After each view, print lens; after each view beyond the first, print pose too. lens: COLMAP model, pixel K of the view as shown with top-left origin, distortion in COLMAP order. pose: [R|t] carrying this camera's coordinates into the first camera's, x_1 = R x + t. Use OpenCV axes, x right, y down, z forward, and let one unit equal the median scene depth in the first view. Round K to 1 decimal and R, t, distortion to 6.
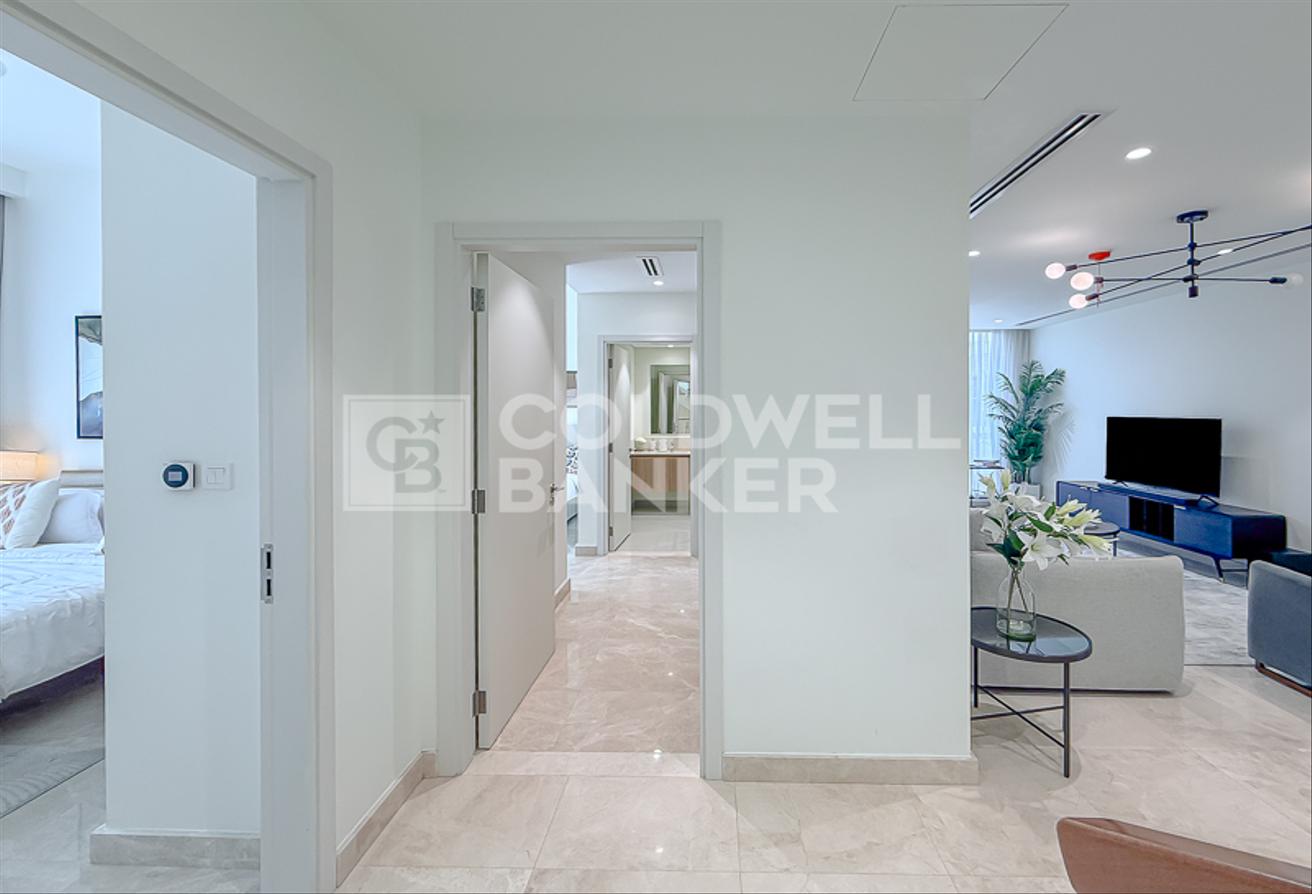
lens RADIAL K [[568.5, 0, 670.7], [0, 568.5, 407.7], [0, 0, 1]] dist [-0.001407, -0.000336]
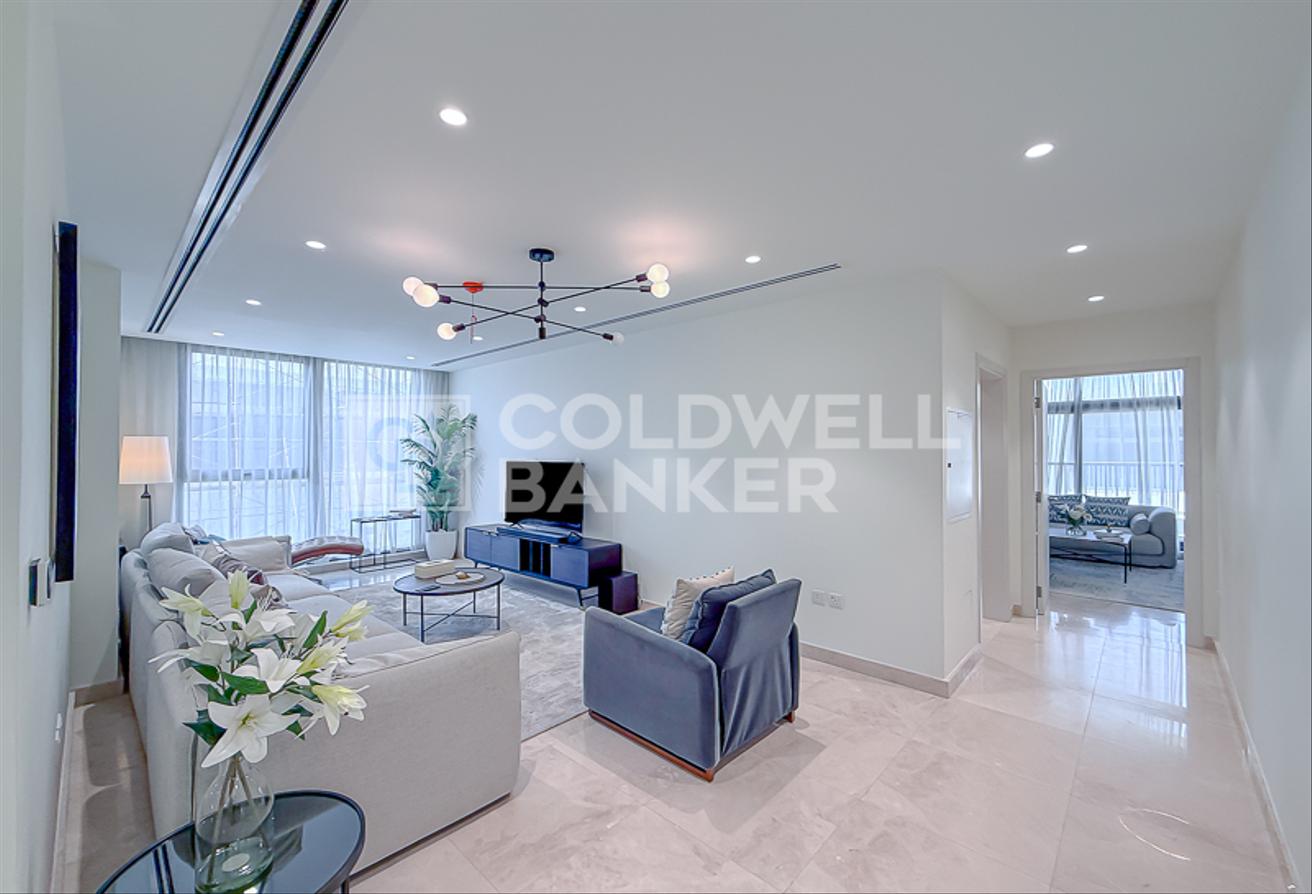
lens RADIAL K [[533.3, 0, 668.7], [0, 533.3, 425.5], [0, 0, 1]] dist [-0.000546, -0.000075]
pose [[0.640790, 0.031047, 0.767088, 0.251773], [0.003947, 0.999036, -0.043732, -0.006001], [-0.767706, 0.031051, 0.640050, 0.180200]]
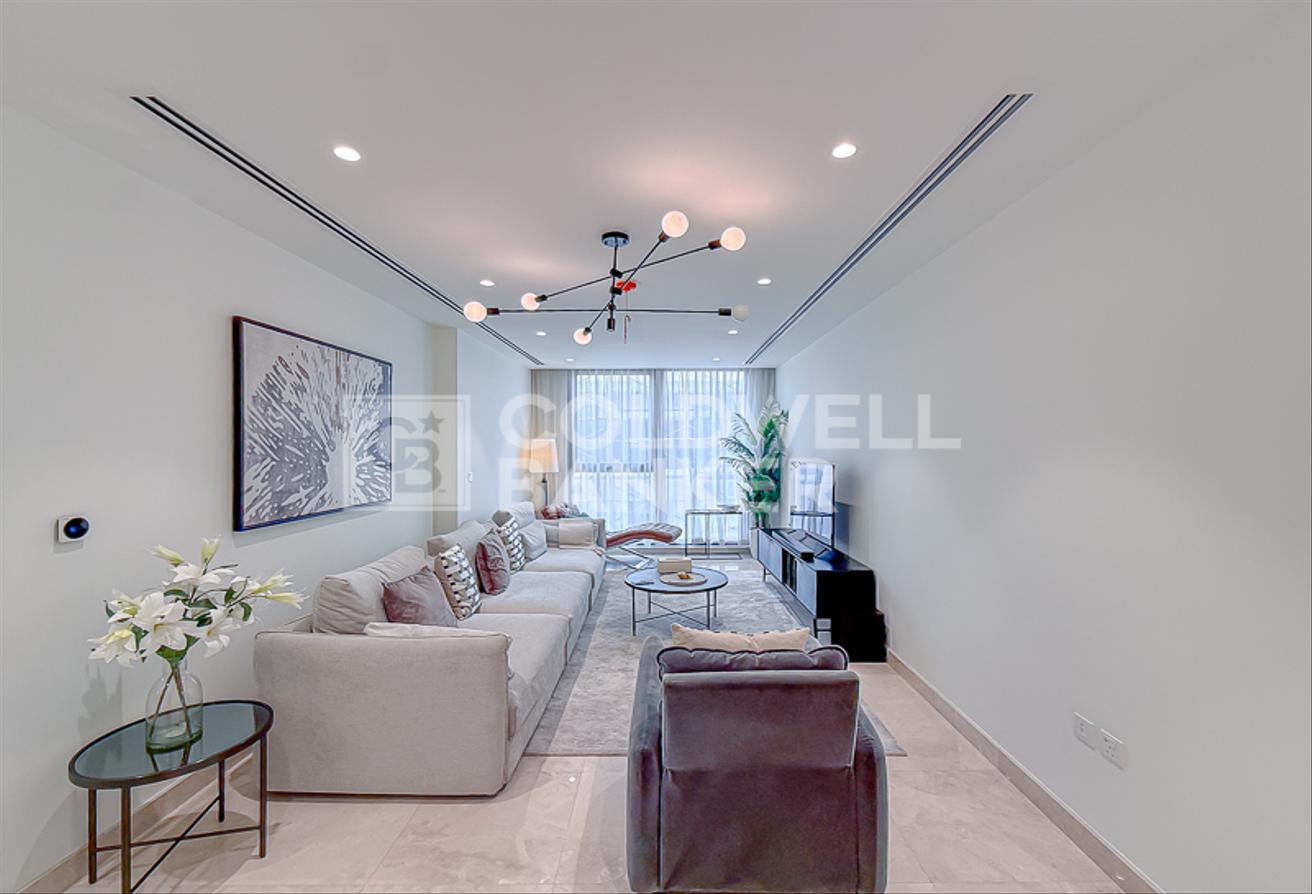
lens RADIAL K [[560.7, 0, 687.8], [0, 560.7, 428.4], [0, 0, 1]] dist [-0.000237, -0.000033]
pose [[0.999228, -0.005355, 0.038925, 0.675608], [0.006617, 0.999454, -0.032367, -0.009848], [-0.038730, 0.032600, 0.998718, 0.089730]]
